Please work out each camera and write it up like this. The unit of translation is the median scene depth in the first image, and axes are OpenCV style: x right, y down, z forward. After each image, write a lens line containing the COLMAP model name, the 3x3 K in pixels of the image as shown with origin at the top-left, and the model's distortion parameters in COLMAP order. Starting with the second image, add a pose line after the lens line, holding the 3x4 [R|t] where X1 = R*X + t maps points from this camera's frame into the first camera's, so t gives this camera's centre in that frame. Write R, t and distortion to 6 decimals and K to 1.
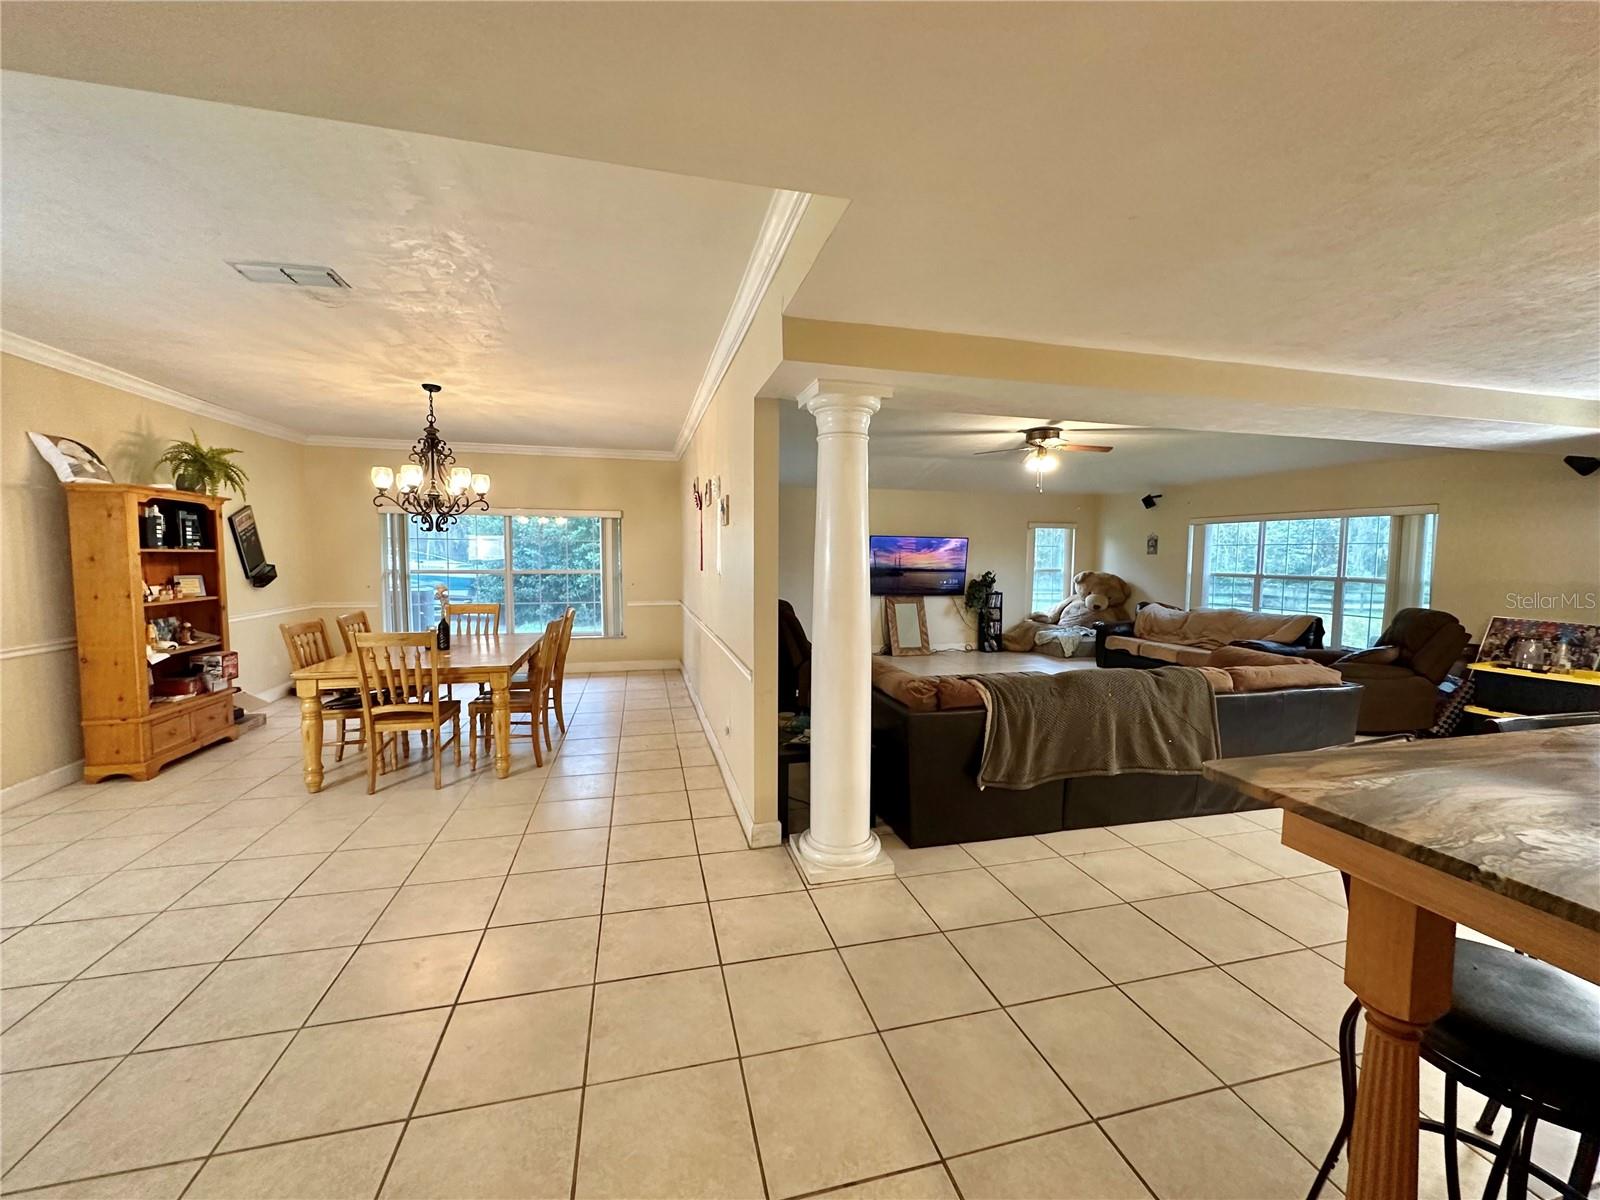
lens RADIAL K [[635.4, 0, 800.0], [0, 635.4, 600.0], [0, 0, 1]] dist [-0.002994, 0.000050]
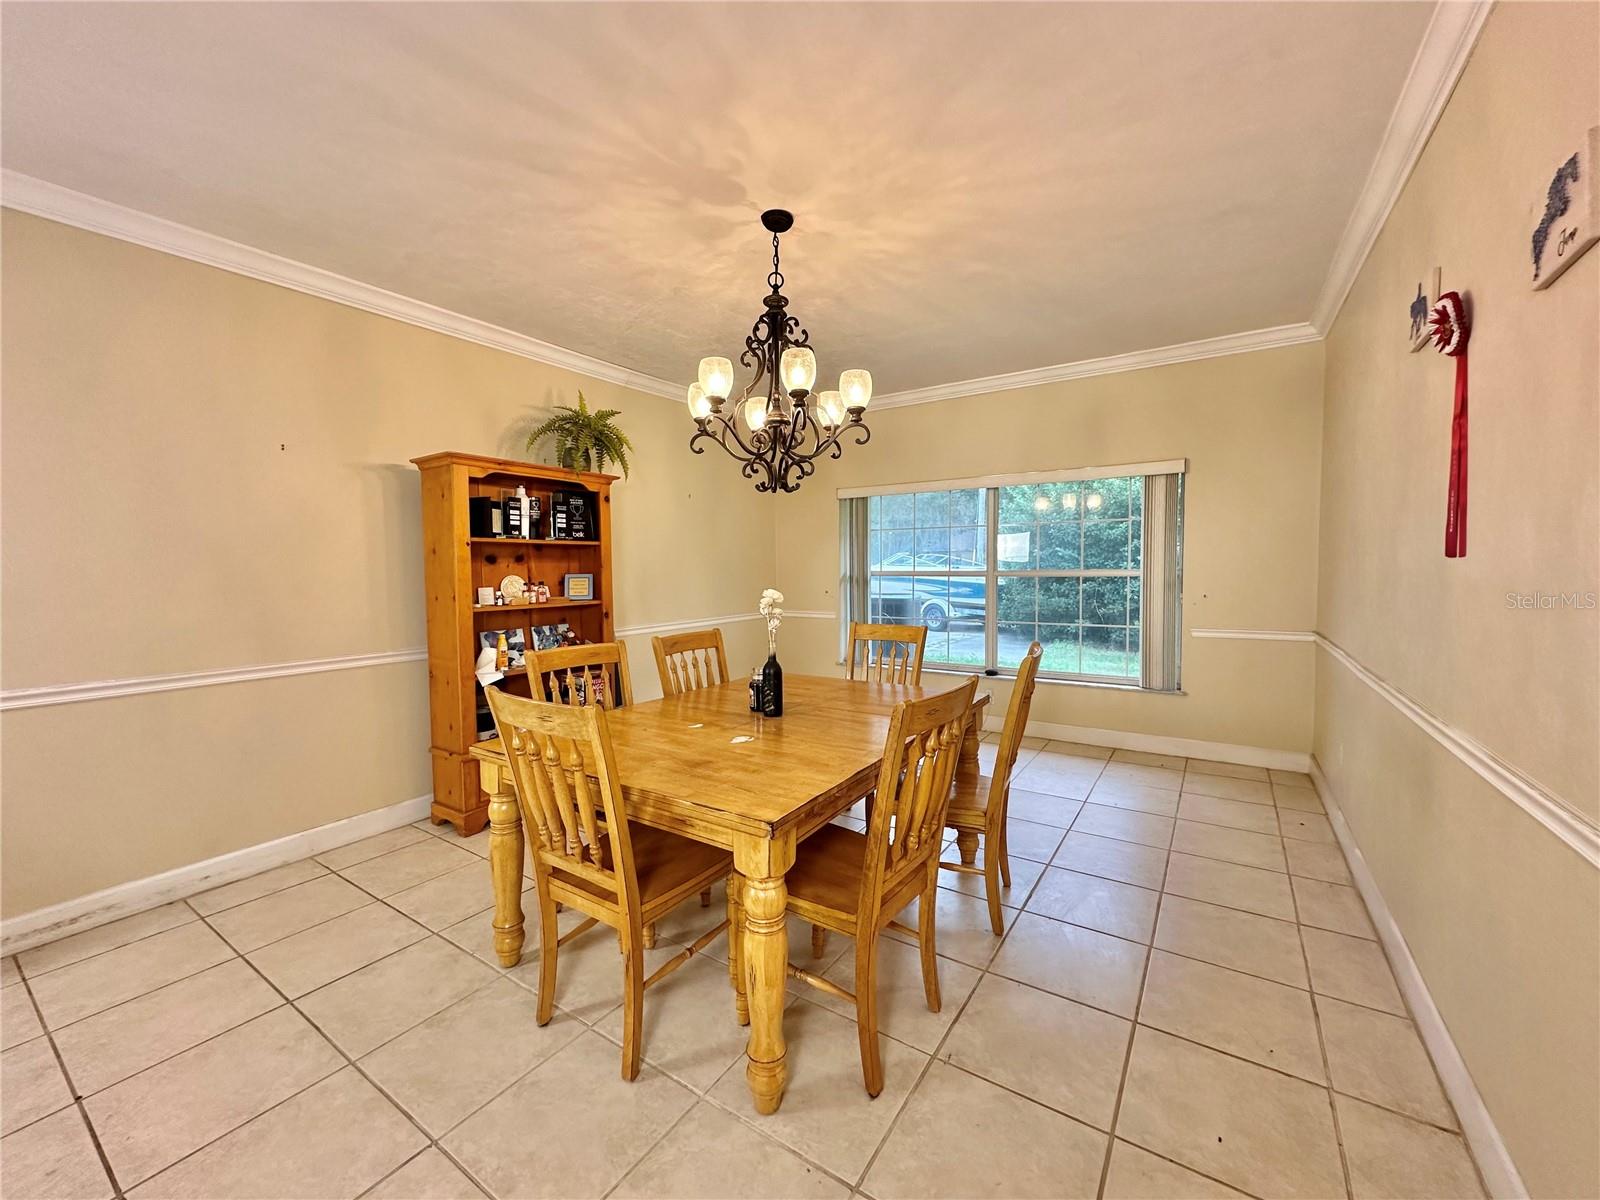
lens RADIAL K [[635.4, 0, 800.0], [0, 635.4, 600.0], [0, 0, 1]] dist [-0.002994, 0.000050]
pose [[0.671731, 0.026000, -0.740339, -0.162937], [-0.034158, 0.999408, 0.004107, -0.018021], [0.740007, 0.022530, 0.672221, 0.659681]]
